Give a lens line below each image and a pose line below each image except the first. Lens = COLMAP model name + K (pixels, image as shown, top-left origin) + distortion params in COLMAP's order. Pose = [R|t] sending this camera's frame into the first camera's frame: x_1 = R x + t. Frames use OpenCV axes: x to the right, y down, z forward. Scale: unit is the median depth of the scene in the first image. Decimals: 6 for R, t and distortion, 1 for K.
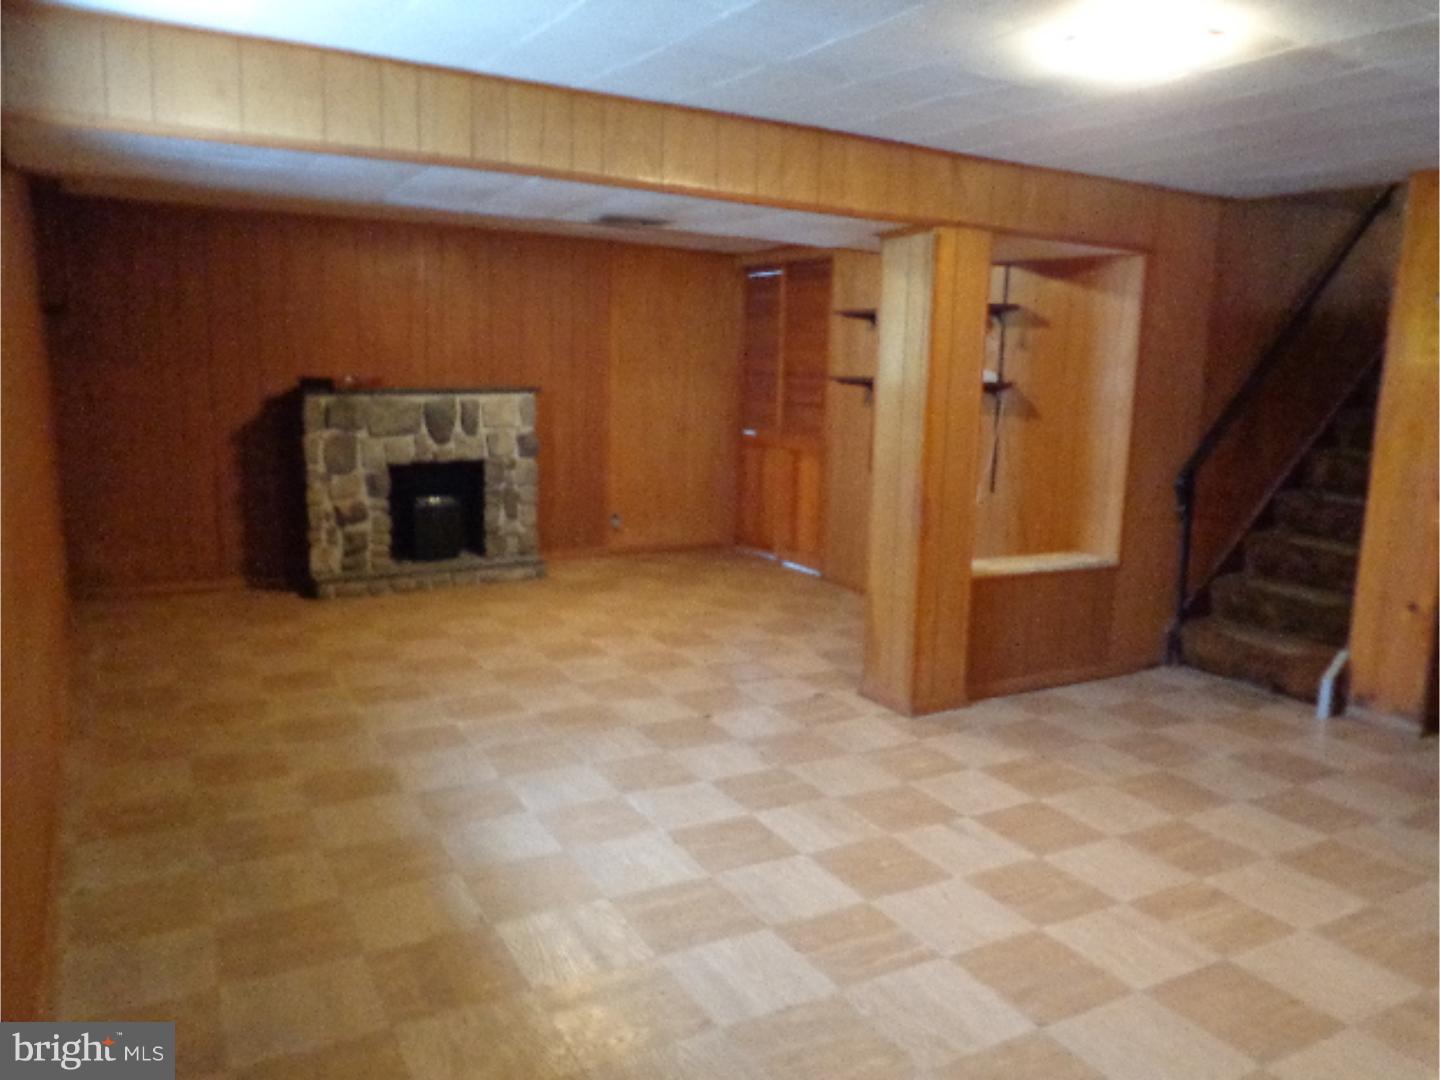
lens RADIAL K [[1052.9, 0, 718.2], [0, 1052.9, 539.6], [0, 0, 1]] dist [-0.004838, -0.001287]
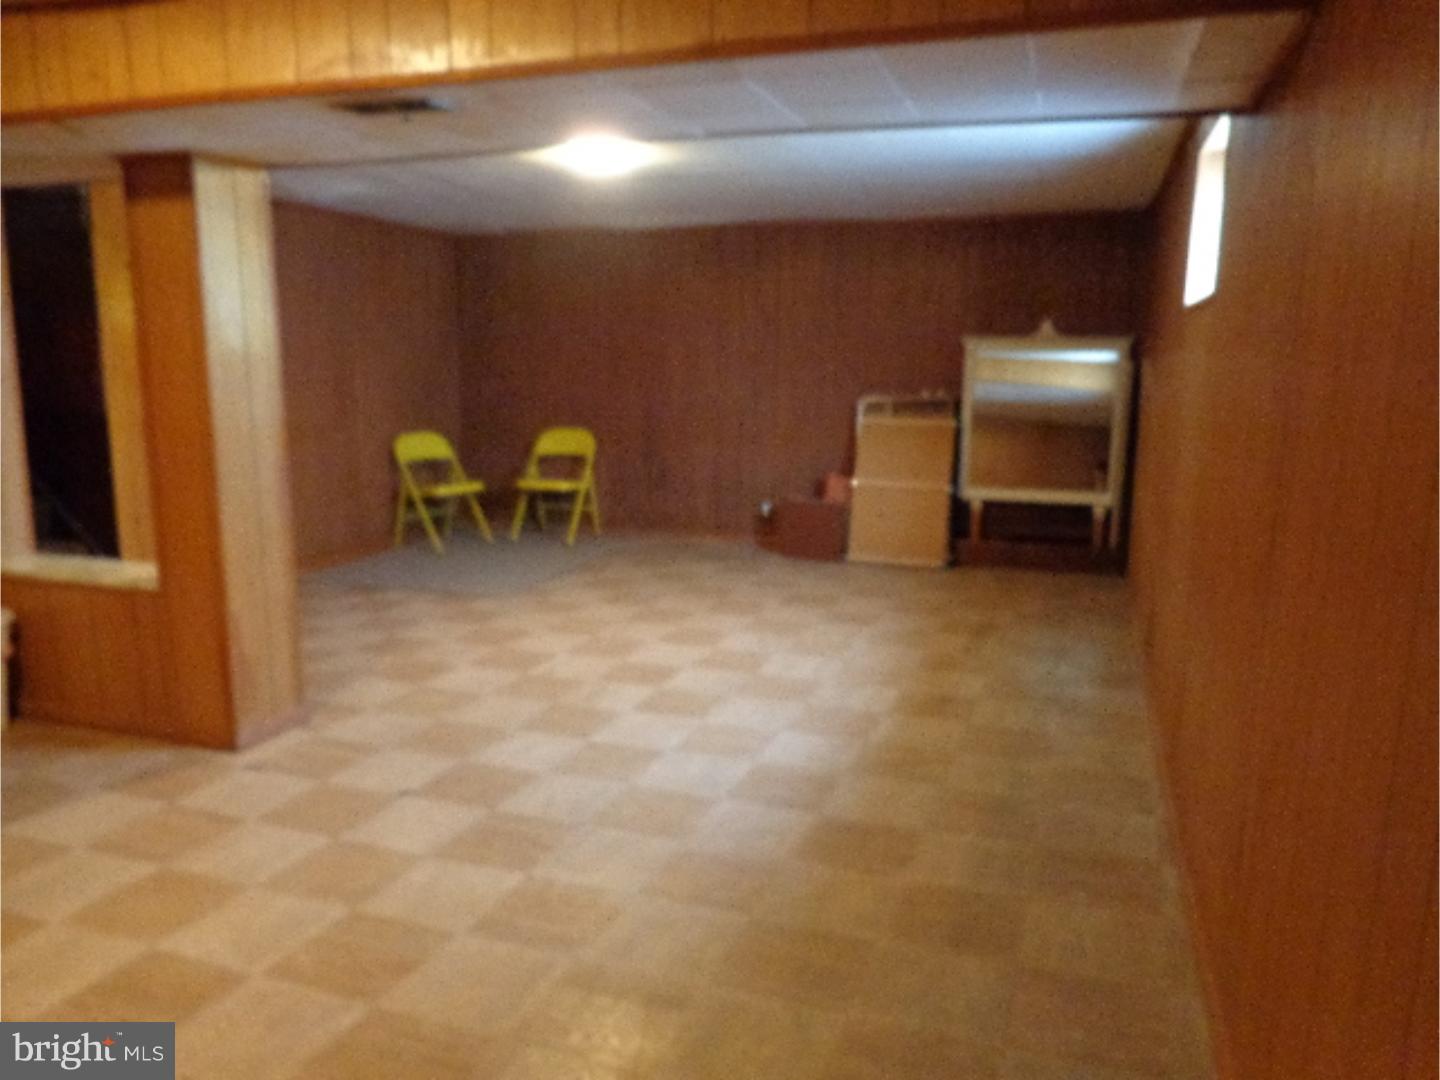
lens RADIAL K [[1052.9, 0, 719.9], [0, 1052.9, 541.2], [0, 0, 1]] dist [-0.004838, -0.001287]
pose [[-0.656627, -0.153620, 0.738405, -0.896571], [0.104987, 0.950888, 0.291186, -0.263458], [-0.746872, 0.268723, -0.608251, 1.598772]]
